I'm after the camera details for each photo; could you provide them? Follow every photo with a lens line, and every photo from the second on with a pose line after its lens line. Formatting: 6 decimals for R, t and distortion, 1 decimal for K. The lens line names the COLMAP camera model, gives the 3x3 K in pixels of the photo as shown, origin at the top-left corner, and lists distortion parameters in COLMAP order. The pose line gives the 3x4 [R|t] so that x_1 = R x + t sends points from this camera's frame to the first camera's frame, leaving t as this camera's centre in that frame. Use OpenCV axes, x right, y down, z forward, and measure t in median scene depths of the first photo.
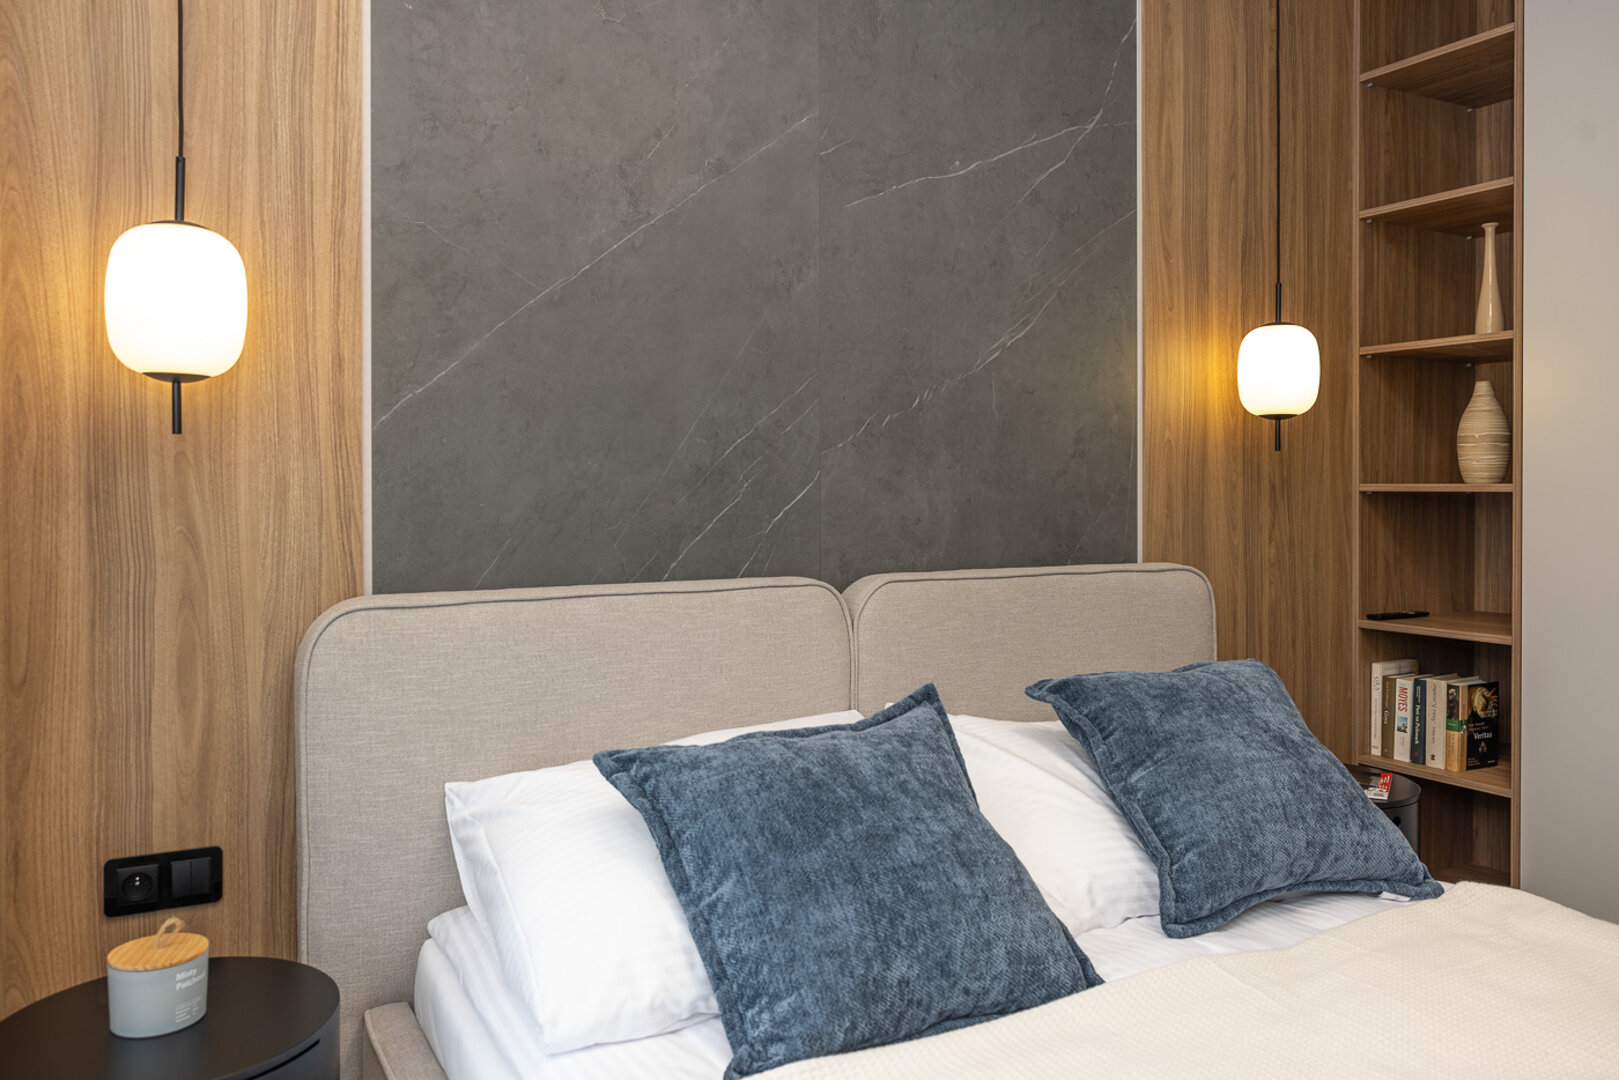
lens RADIAL K [[1326.9, 0, 809.6], [0, 1326.9, 497.2], [0, 0, 1]] dist [-0.005974, -0.000674]
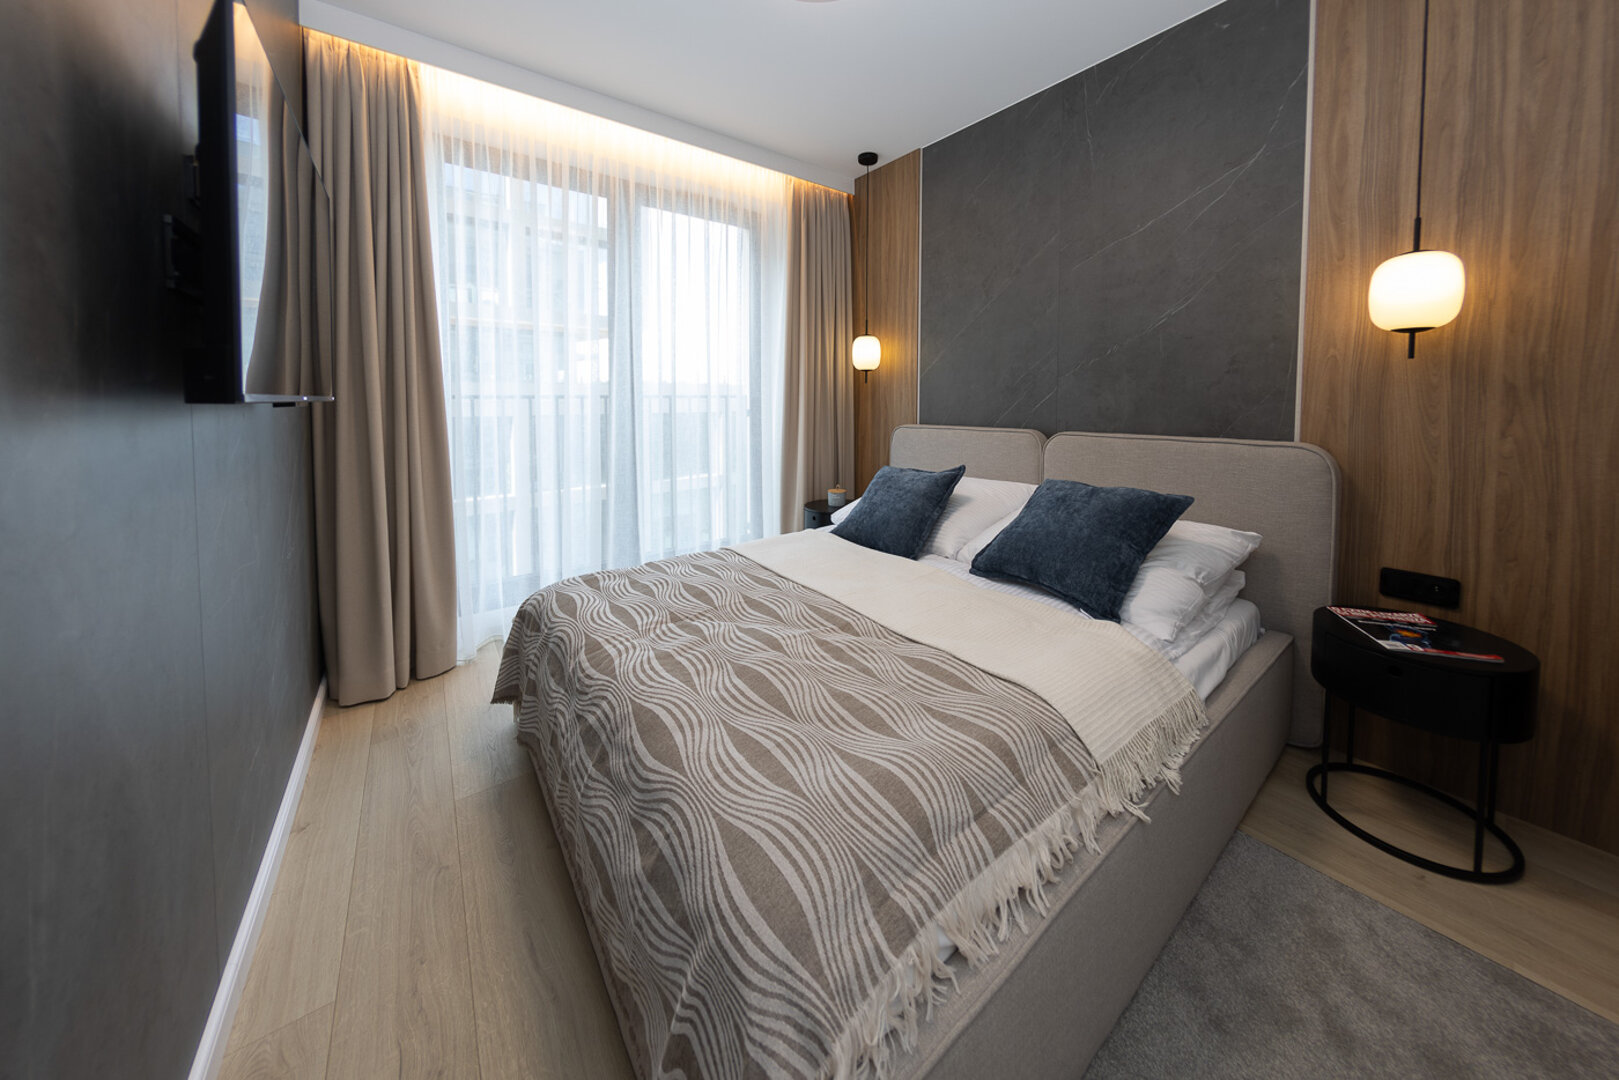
lens RADIAL K [[1356.4, 0, 809.5], [0, 1356.4, 540.0], [0, 0, 1]] dist [0.012912, 0.010245]
pose [[-0.178639, 0.096425, -0.979178, 1.936416], [-0.006048, 0.995060, 0.099093, 0.012038], [0.983896, 0.023624, -0.177173, 0.779381]]
